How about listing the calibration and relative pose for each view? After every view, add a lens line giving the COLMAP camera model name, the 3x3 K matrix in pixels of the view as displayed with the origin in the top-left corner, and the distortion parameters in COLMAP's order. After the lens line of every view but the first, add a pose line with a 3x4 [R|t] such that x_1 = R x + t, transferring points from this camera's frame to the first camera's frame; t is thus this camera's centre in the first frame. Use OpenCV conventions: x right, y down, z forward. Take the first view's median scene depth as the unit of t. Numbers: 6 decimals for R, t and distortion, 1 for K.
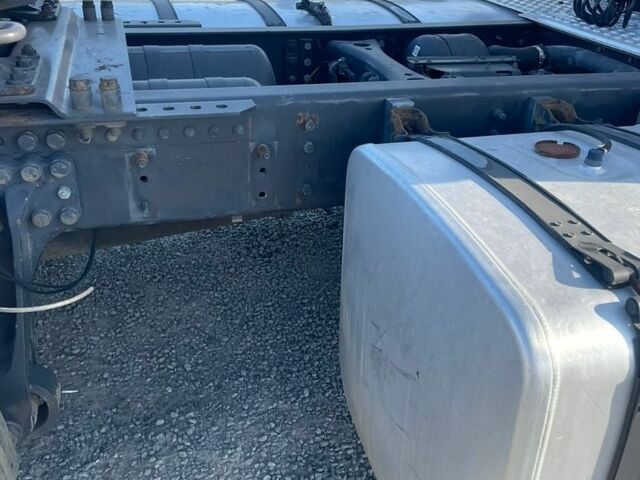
lens RADIAL K [[645.9, 0, 324.0], [0, 645.9, 256.7], [0, 0, 1]] dist [0.058037, 0.000000]
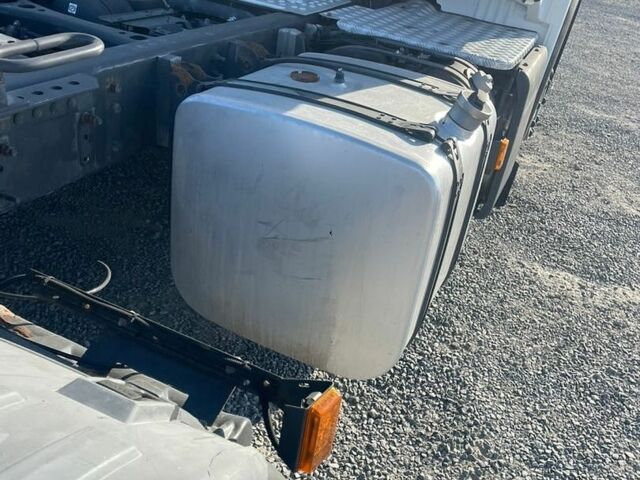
lens RADIAL K [[645.9, 0, 319.8], [0, 645.9, 239.8], [0, 0, 1]] dist [0.058037, 0.000000]
pose [[0.656762, -0.324239, 0.680832, -0.657477], [0.269556, 0.944134, 0.189608, -0.072742], [-0.704275, 0.058995, 0.707472, -0.046780]]
